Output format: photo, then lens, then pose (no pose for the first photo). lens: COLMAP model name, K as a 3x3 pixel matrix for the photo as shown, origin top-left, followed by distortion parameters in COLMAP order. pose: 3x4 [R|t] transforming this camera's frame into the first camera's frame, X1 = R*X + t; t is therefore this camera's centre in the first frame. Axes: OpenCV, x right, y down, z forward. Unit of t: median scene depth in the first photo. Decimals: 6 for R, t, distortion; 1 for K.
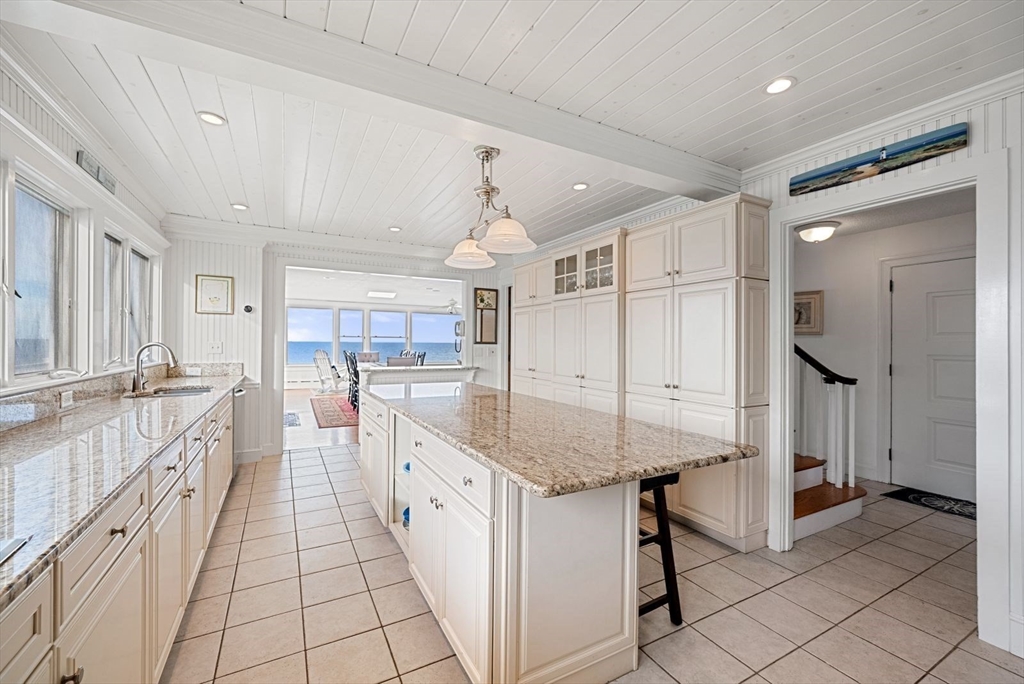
lens RADIAL K [[422.7, 0, 507.9], [0, 422.7, 341.4], [0, 0, 1]] dist [-0.002006, -0.000046]
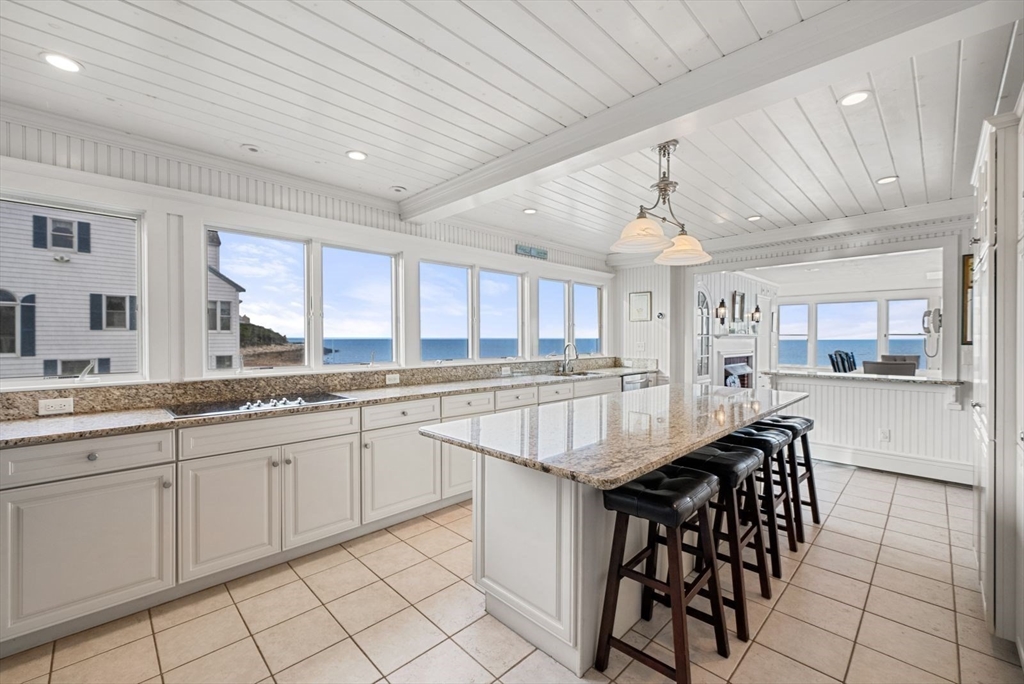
lens RADIAL K [[422.7, 0, 507.9], [0, 422.7, 341.4], [0, 0, 1]] dist [-0.002006, -0.000046]
pose [[0.279104, -0.003102, -0.960256, 0.480814], [0.001505, 0.999995, -0.002793, 0.001629], [0.960260, -0.000666, 0.279107, 0.232672]]
